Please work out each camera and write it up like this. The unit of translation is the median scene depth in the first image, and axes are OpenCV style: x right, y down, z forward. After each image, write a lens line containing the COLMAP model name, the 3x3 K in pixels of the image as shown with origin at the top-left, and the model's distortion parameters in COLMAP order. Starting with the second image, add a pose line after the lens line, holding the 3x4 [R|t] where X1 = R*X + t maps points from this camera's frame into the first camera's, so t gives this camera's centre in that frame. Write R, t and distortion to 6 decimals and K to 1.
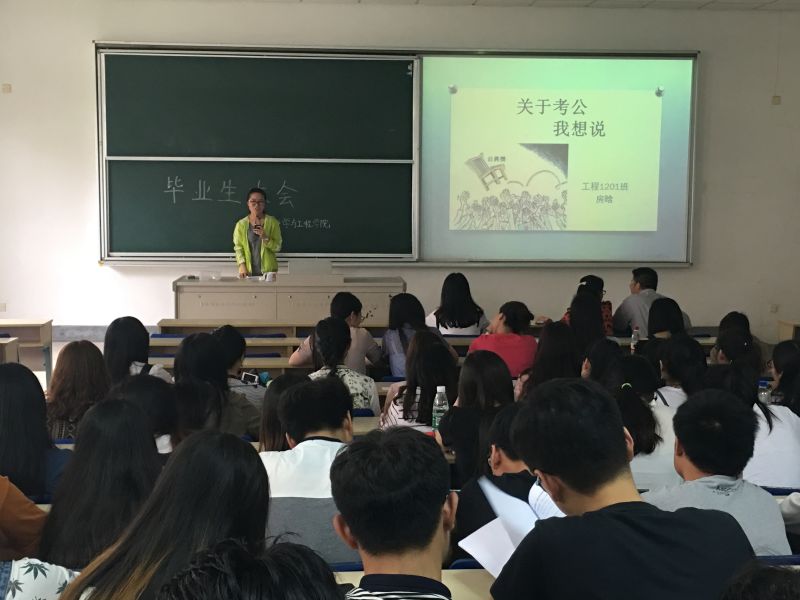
lens RADIAL K [[1054.9, 0, 396.0], [0, 1054.9, 296.9], [0, 0, 1]] dist [0.026827, 0.000000]
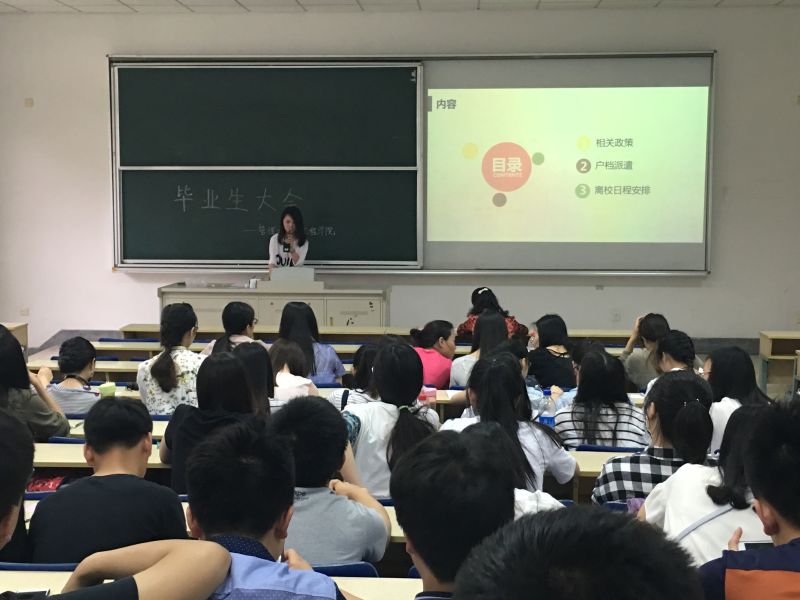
lens RADIAL K [[1054.9, 0, 396.1], [0, 1054.9, 304.2], [0, 0, 1]] dist [0.026827, 0.000000]
pose [[0.991544, 0.006805, -0.129595, 0.128405], [-0.006886, 0.999976, -0.000183, 0.000167], [0.129591, 0.001074, 0.991567, 0.009756]]
